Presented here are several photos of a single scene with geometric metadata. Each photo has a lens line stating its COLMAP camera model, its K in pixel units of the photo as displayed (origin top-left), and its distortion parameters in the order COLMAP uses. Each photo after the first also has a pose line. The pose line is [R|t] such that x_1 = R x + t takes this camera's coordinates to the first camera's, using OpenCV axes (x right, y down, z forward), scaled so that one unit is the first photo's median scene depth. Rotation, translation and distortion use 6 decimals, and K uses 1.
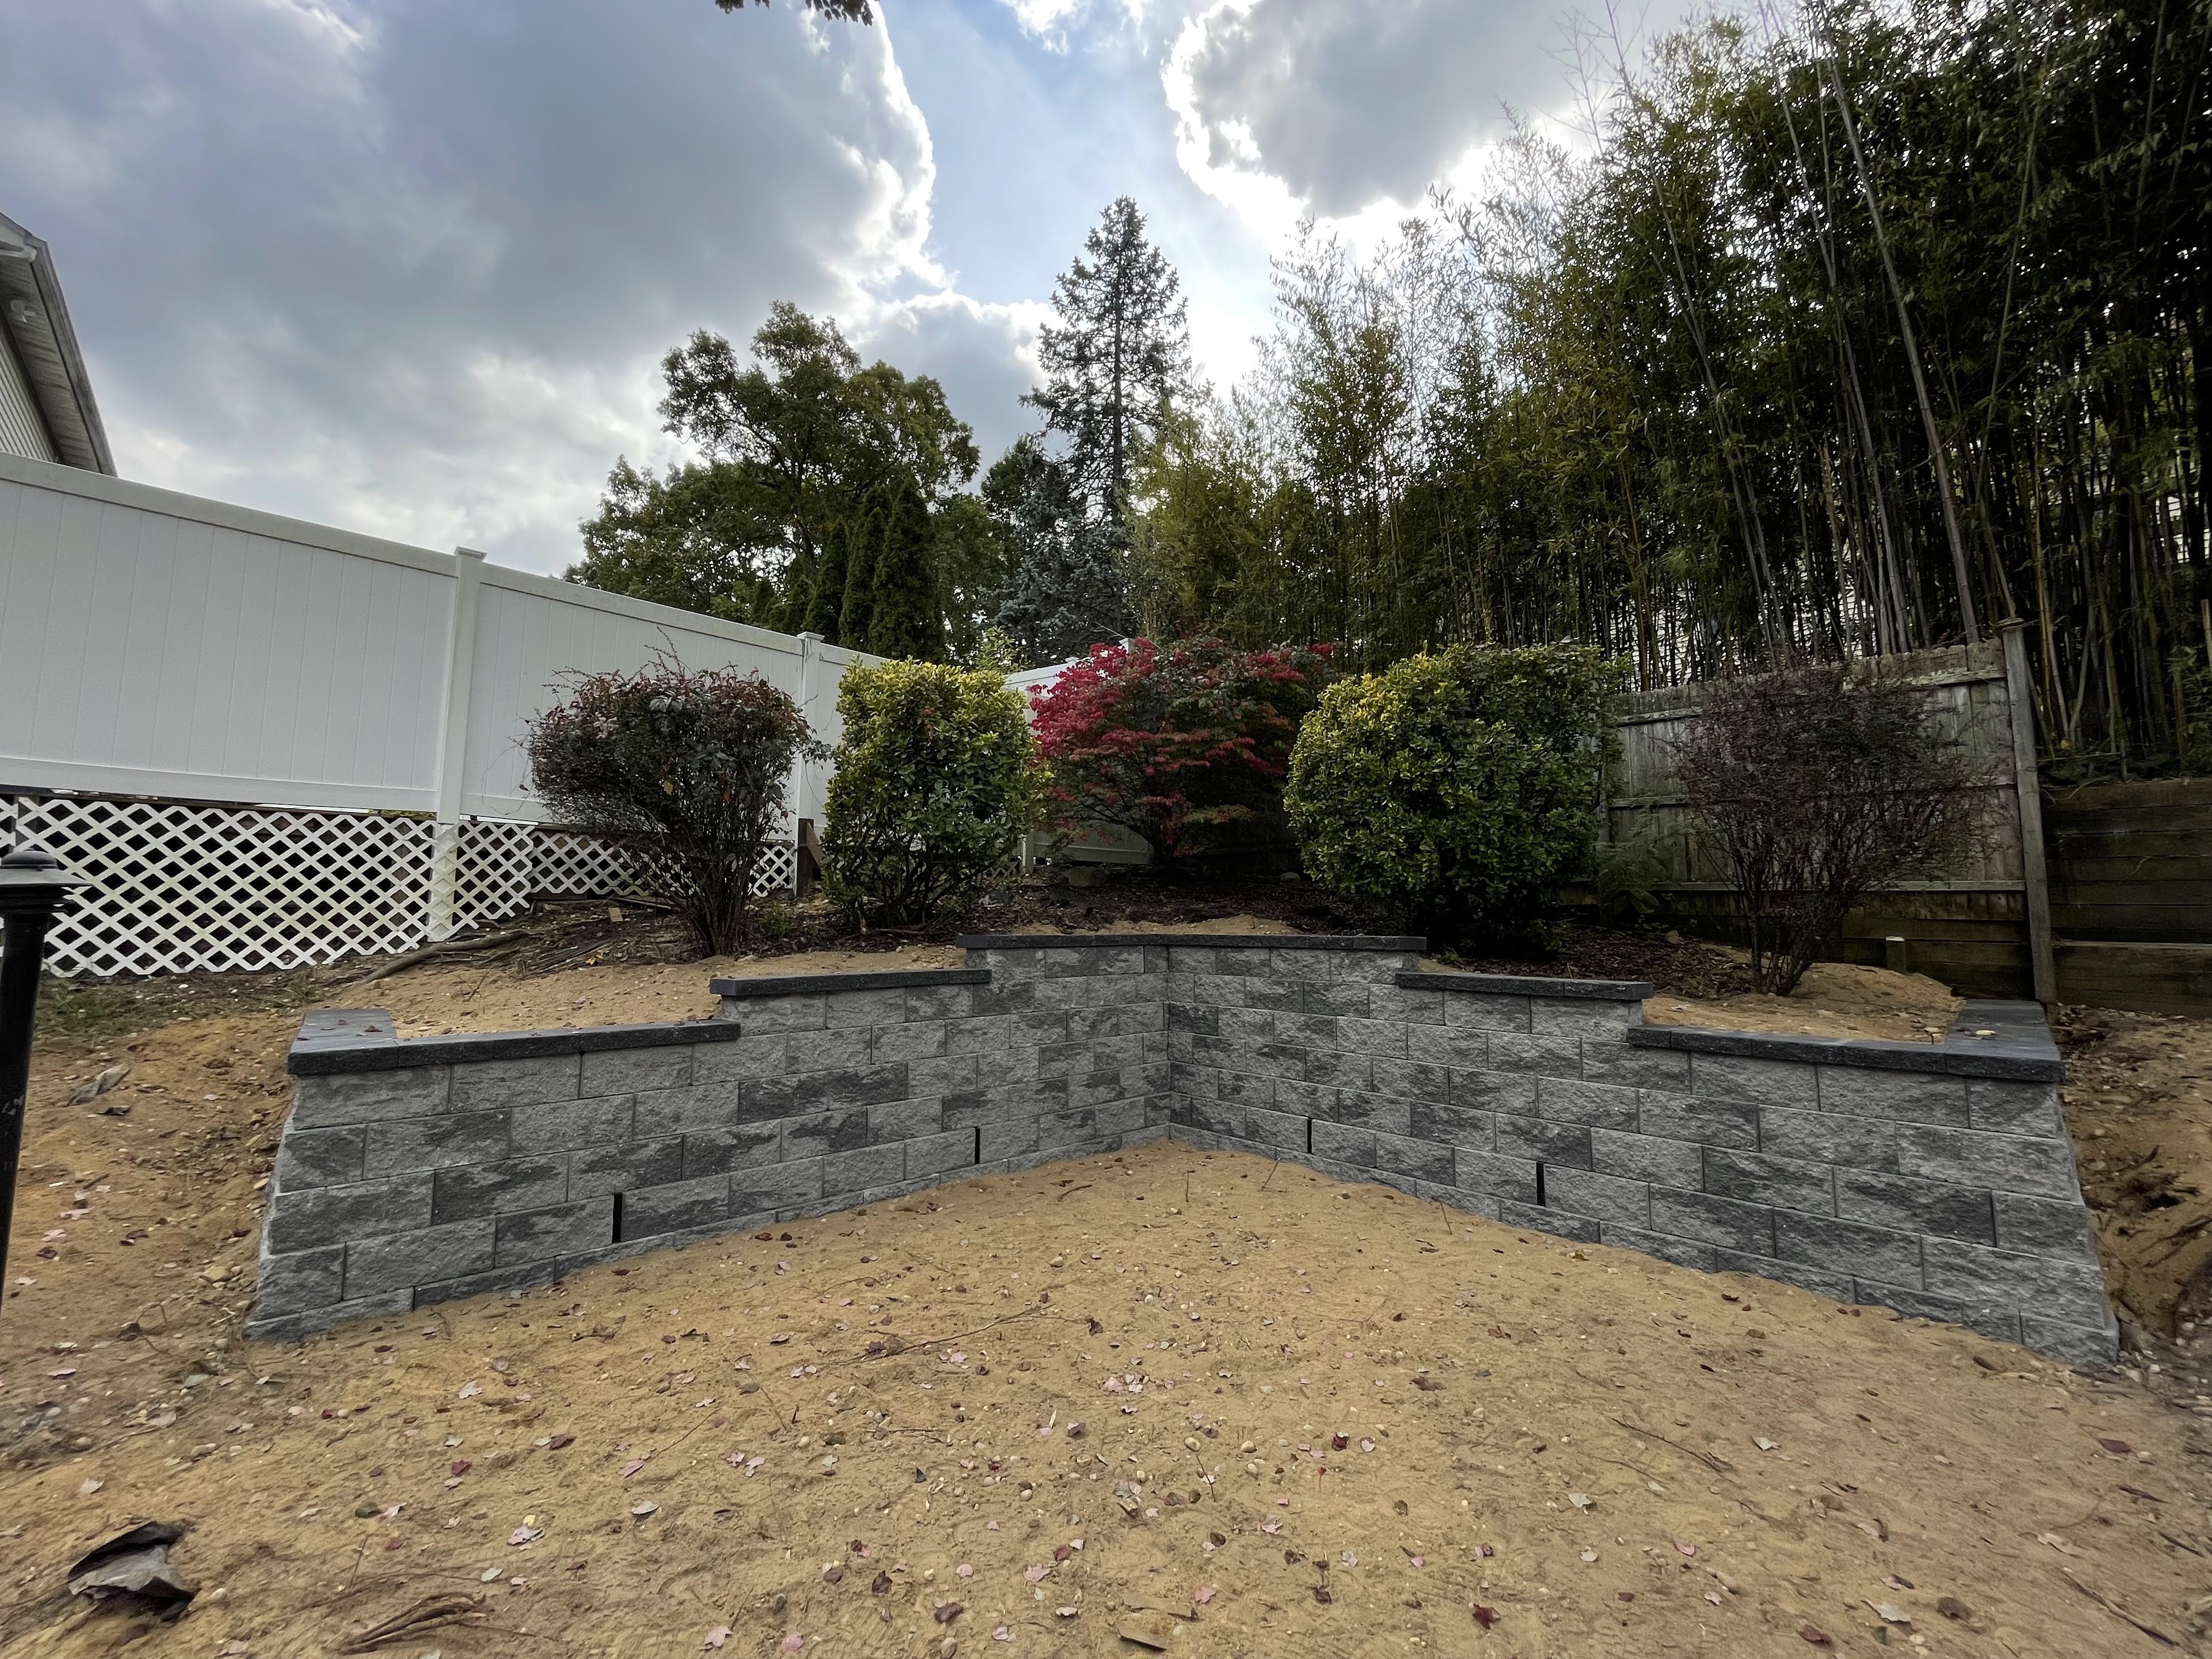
lens RADIAL K [[896.3, 0, 1106.6], [0, 896.3, 826.0], [0, 0, 1]] dist [-0.001780, -0.000355]
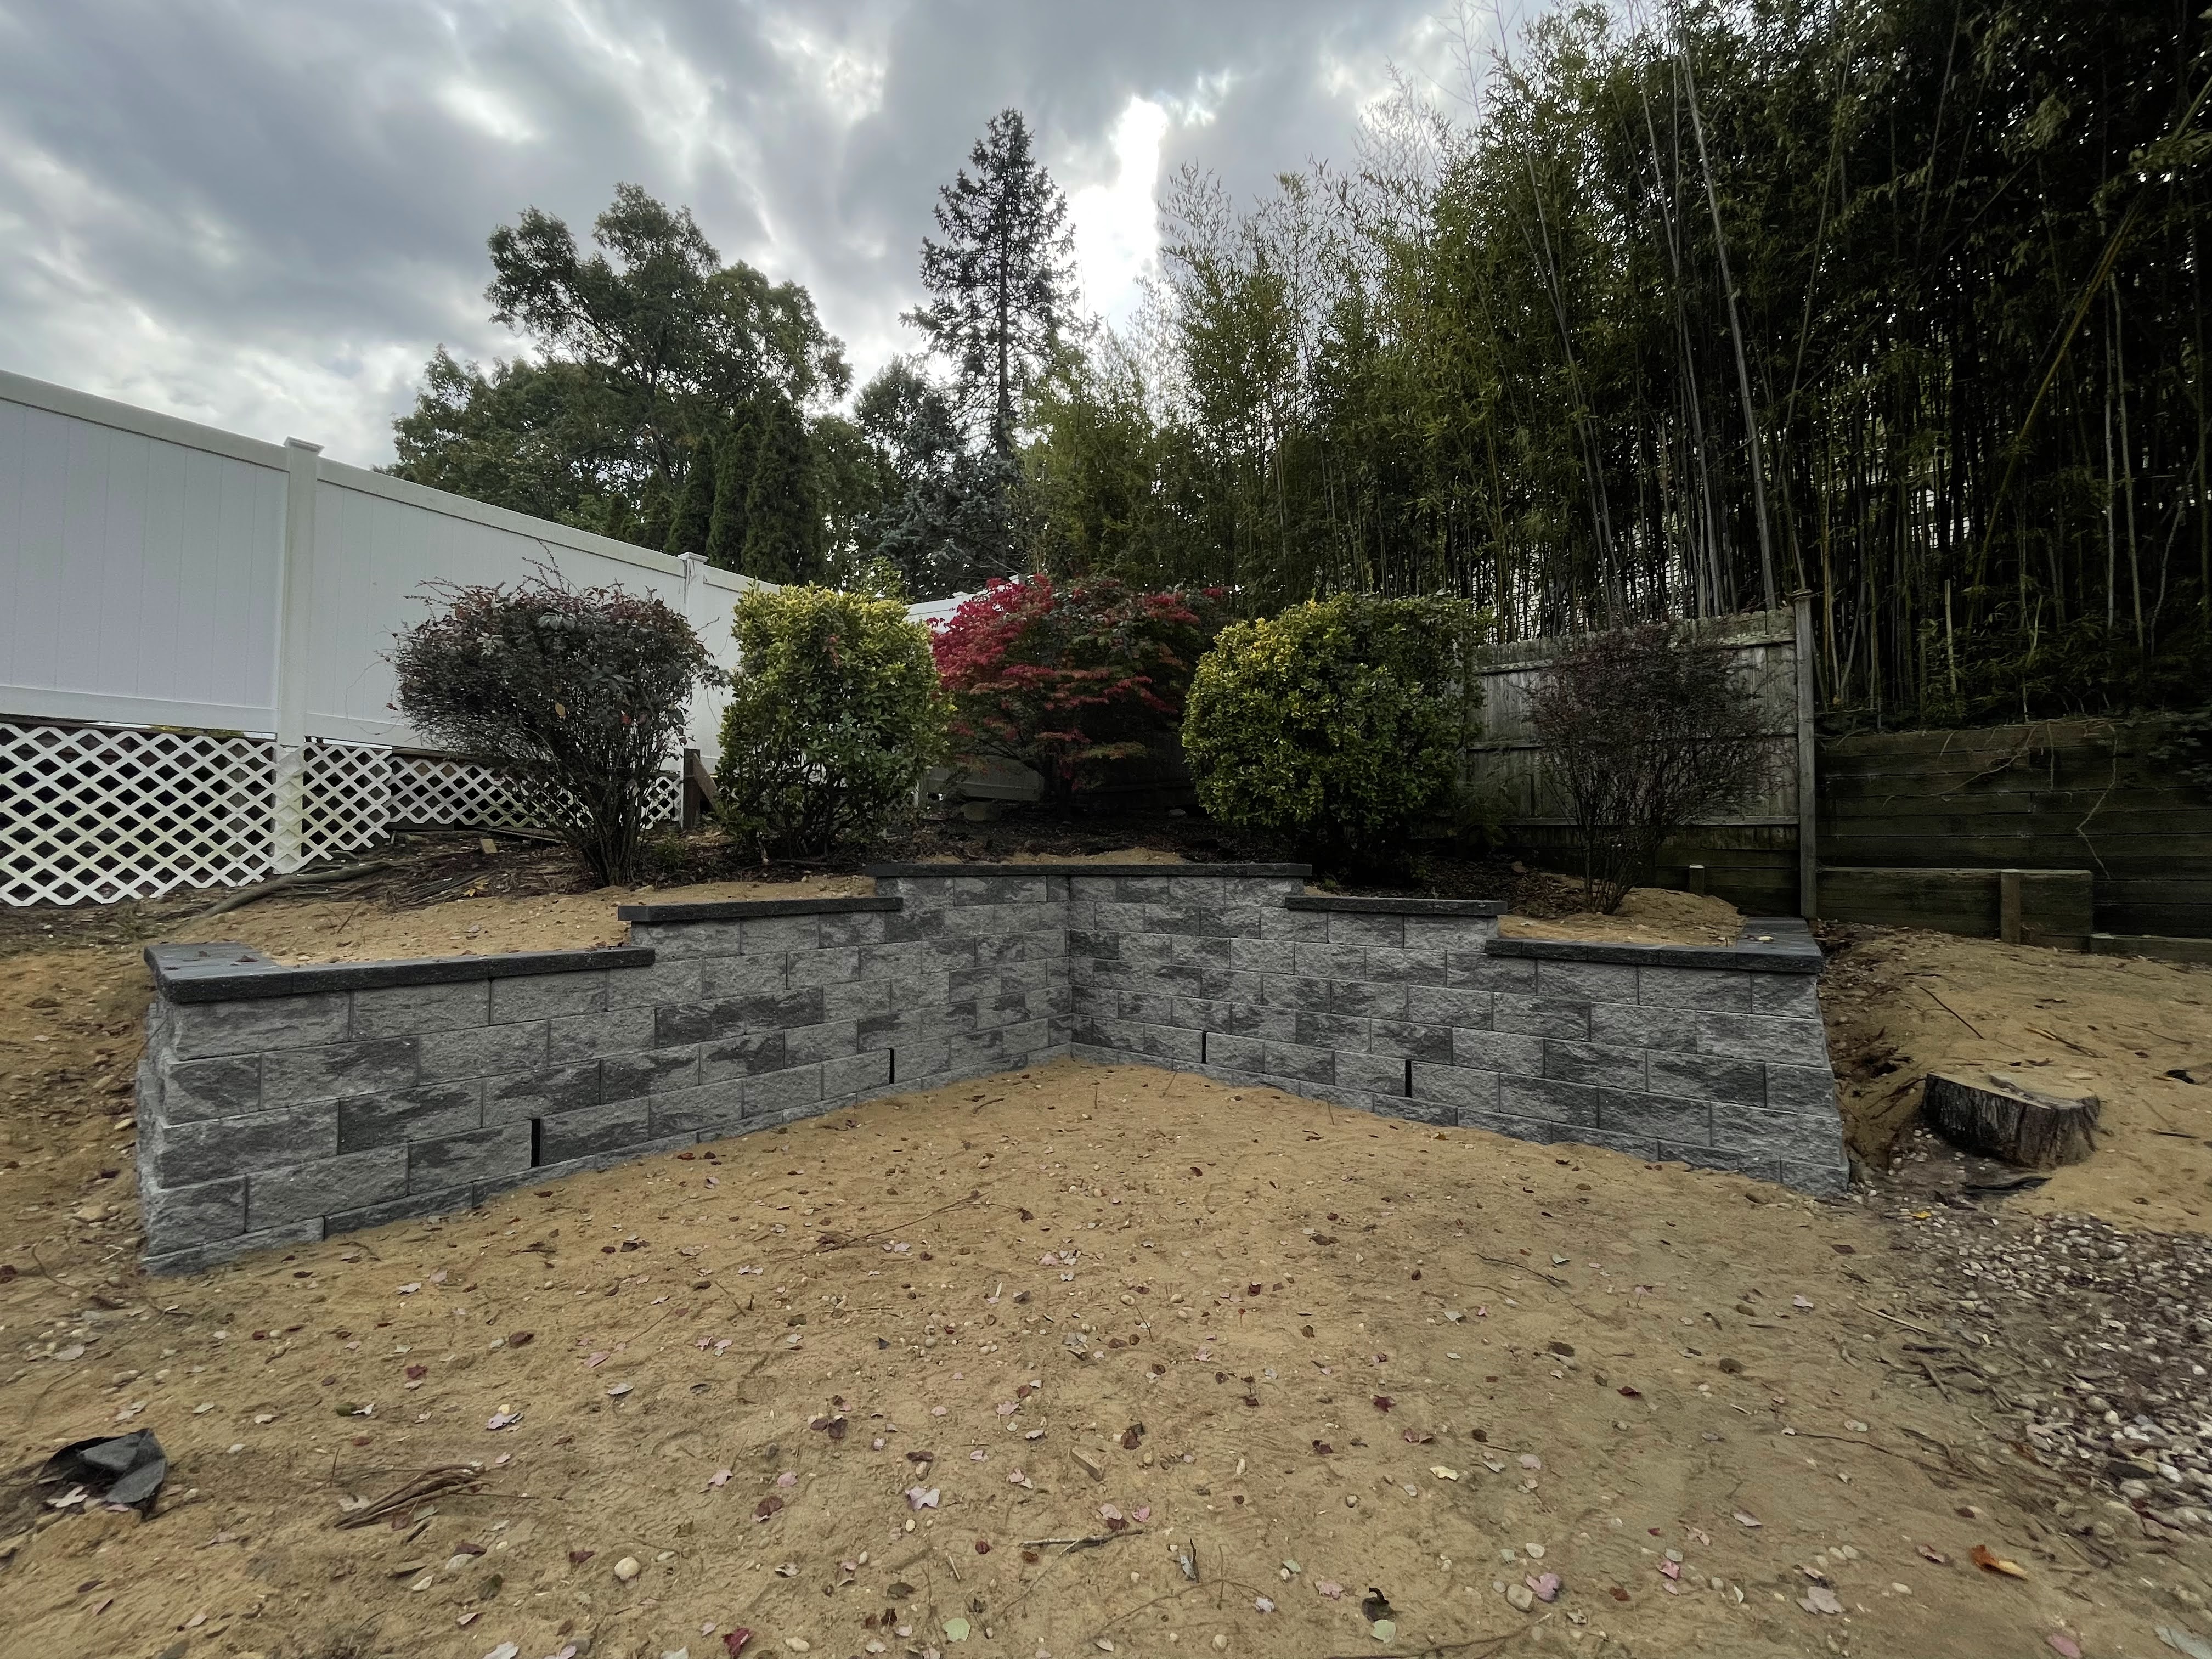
lens RADIAL K [[895.1, 0, 1108.1], [0, 895.1, 825.5], [0, 0, 1]] dist [-0.001968, -0.000693]
pose [[0.989476, 0.003319, 0.144662, -0.042245], [-0.012347, 0.998027, 0.061555, 0.012503], [-0.144172, -0.062693, 0.987565, -0.030740]]
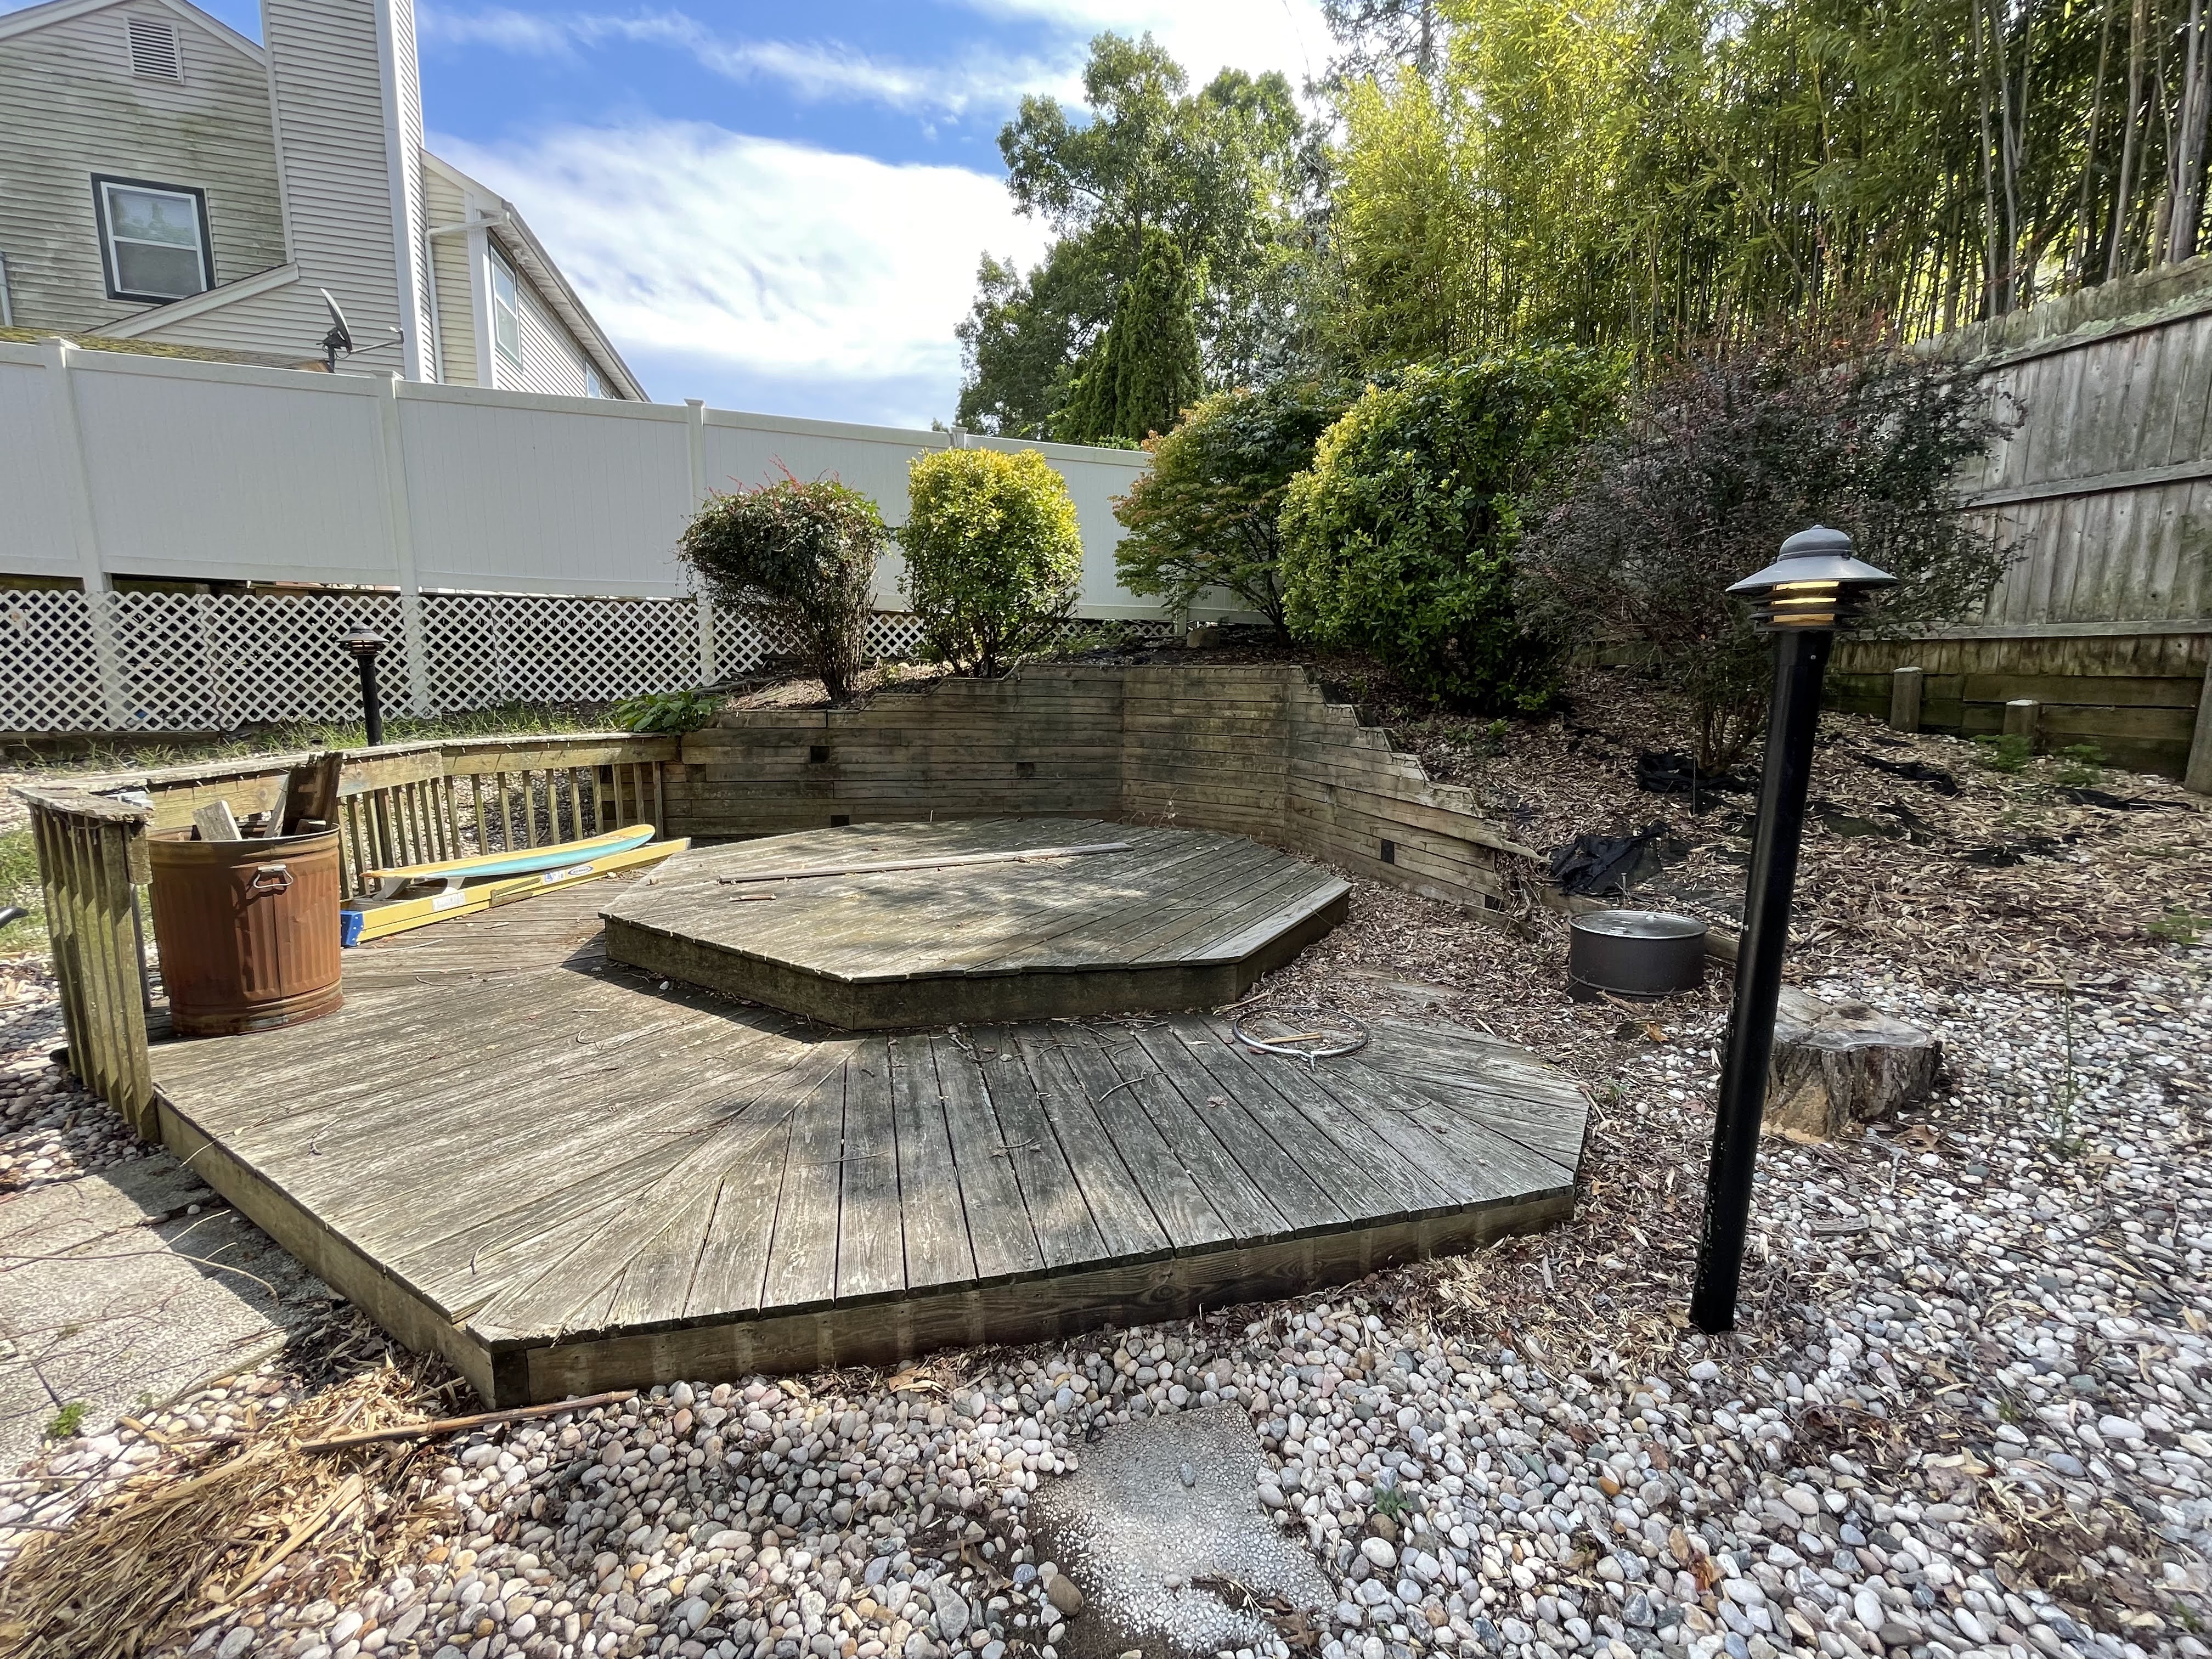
lens RADIAL K [[892.7, 0, 1106.0], [0, 892.7, 829.5], [0, 0, 1]] dist [-0.002119, -0.000549]
pose [[0.883181, 0.083518, -0.461536, 0.575928], [0.035410, 0.969338, 0.243167, 0.022325], [0.467693, -0.231103, 0.853144, -0.020556]]
